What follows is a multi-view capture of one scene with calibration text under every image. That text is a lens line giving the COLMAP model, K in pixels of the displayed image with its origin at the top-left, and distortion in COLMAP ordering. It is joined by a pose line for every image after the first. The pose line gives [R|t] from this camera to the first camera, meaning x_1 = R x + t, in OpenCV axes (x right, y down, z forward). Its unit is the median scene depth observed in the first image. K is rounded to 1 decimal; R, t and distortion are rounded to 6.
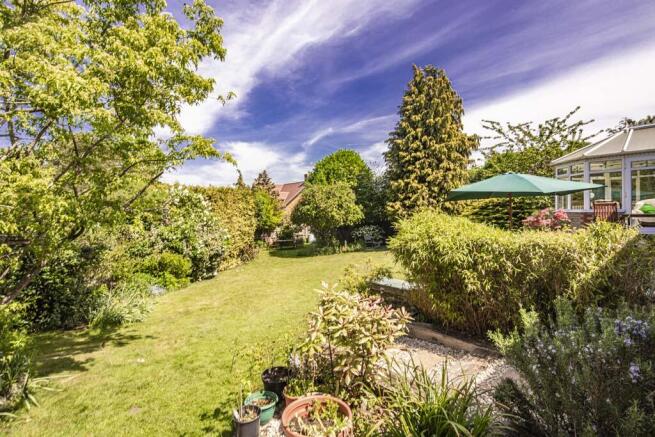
lens RADIAL K [[314.6, 0, 328.3], [0, 314.6, 210.4], [0, 0, 1]] dist [0.001420, 0.000364]
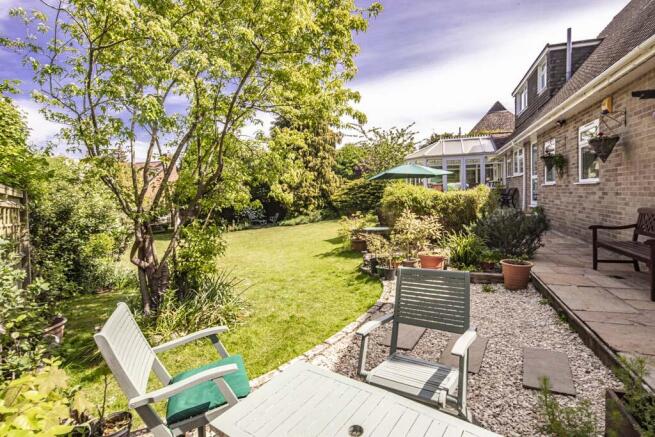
lens RADIAL K [[314.6, 0, 328.3], [0, 314.6, 210.4], [0, 0, 1]] dist [0.001420, 0.000364]
pose [[0.870345, -0.024392, 0.491838, -0.207168], [0.002137, 0.998950, 0.045760, 0.017609], [-0.492438, -0.038776, 0.869483, -0.084071]]
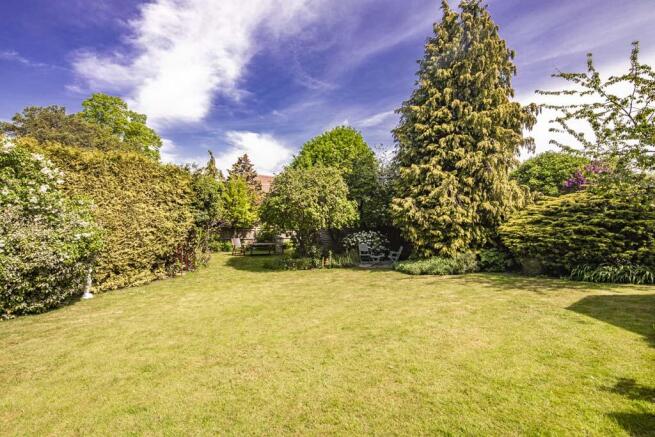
lens RADIAL K [[314.6, 0, 328.3], [0, 314.6, 210.4], [0, 0, 1]] dist [0.001420, 0.000364]
pose [[0.997415, 0.058587, -0.041607, 0.080998], [-0.058942, 0.998234, -0.007359, 0.013925], [0.041102, 0.009793, 0.999107, 0.333280]]
